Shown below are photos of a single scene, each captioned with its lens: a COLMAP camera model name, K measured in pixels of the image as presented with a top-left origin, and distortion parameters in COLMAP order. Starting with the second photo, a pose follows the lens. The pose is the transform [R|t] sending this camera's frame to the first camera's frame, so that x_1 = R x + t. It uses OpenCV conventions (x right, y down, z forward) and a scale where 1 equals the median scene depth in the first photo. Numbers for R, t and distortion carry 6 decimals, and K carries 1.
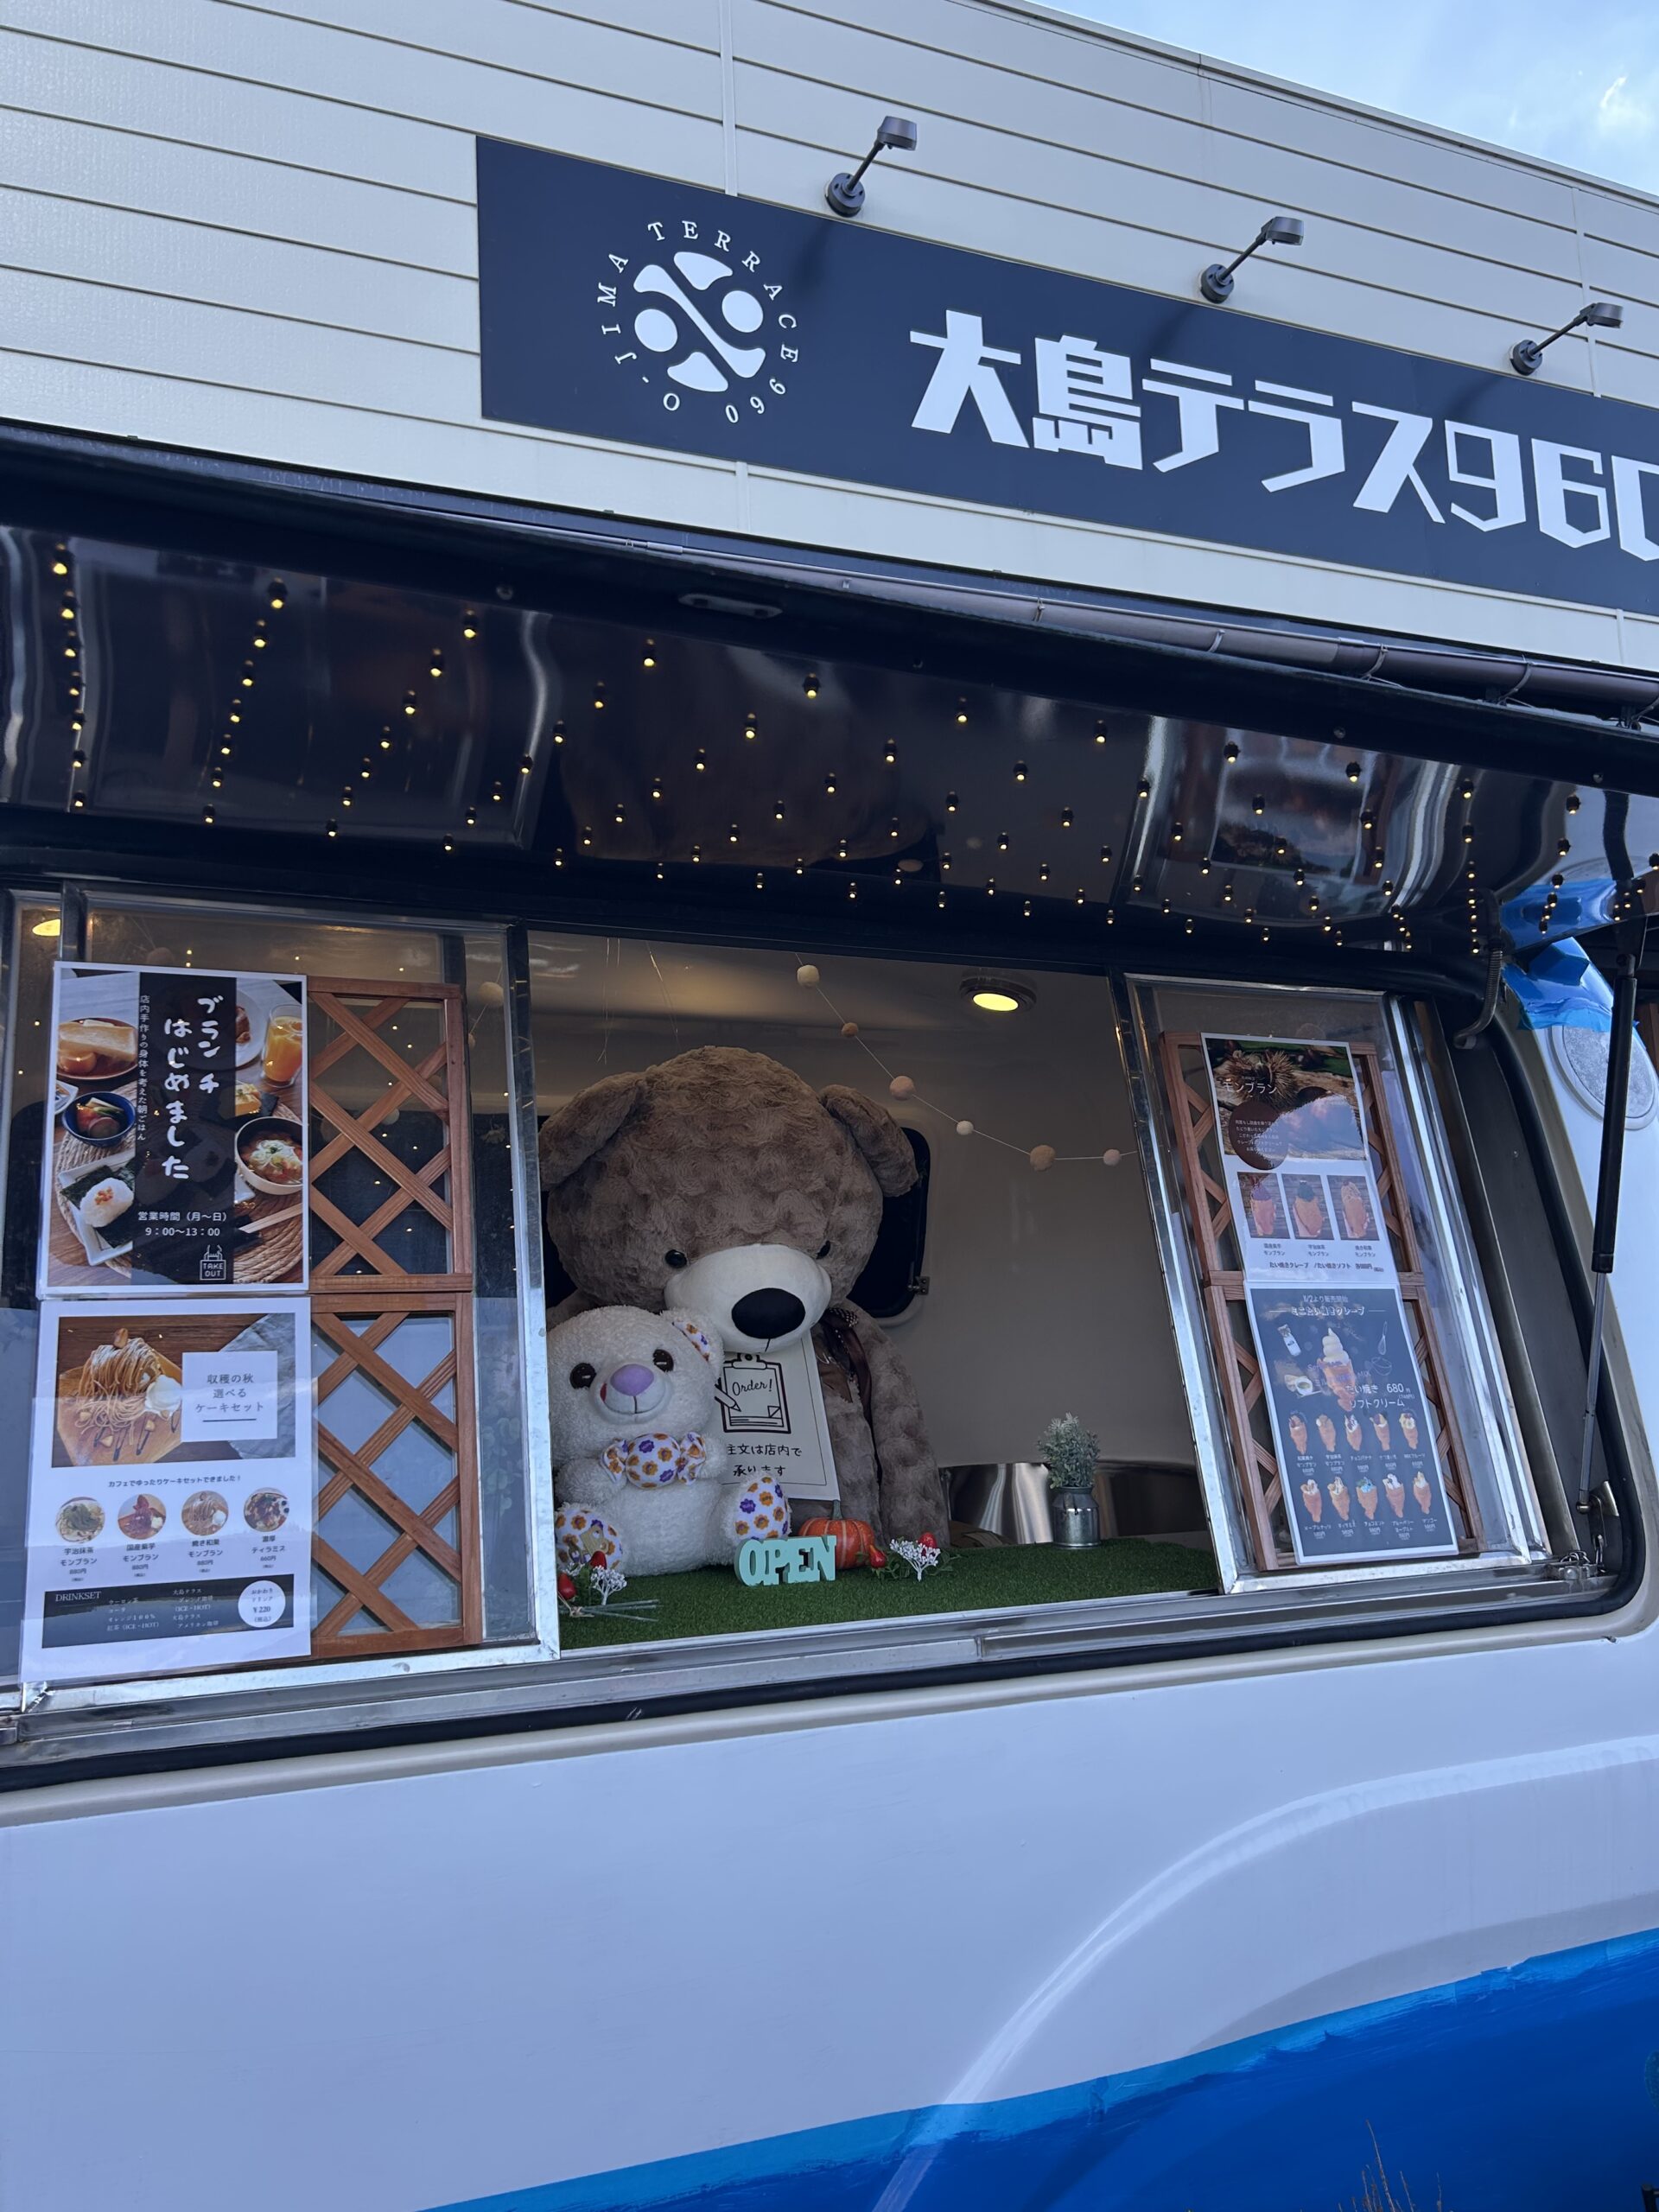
lens RADIAL K [[1712.4, 0, 813.4], [0, 1712.4, 1122.4], [0, 0, 1]] dist [0.007661, -0.021312]
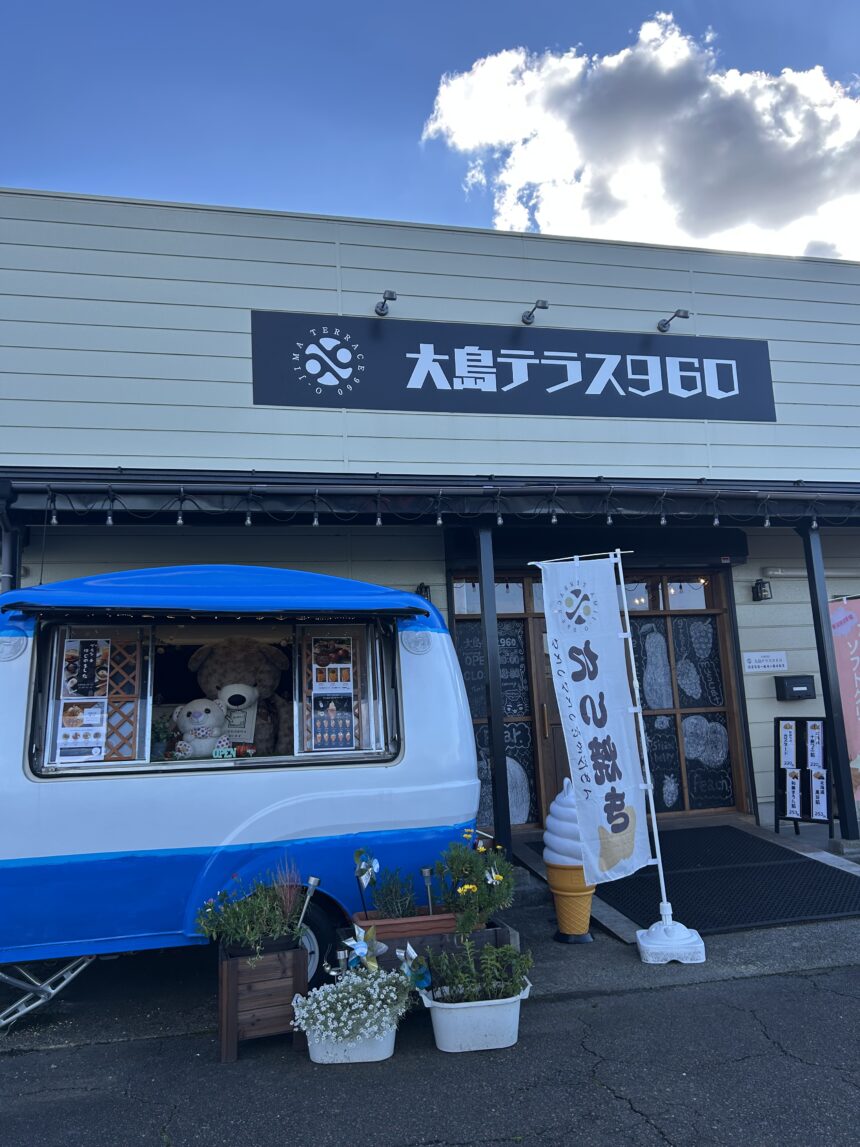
lens RADIAL K [[887.9, 0, 437.6], [0, 887.9, 567.6], [0, 0, 1]] dist [0.007661, -0.021312]
pose [[0.988485, -0.037093, -0.146705, 0.812299], [0.031738, 0.998747, -0.038681, -0.119880], [0.147956, 0.033579, 0.988424, -1.156179]]
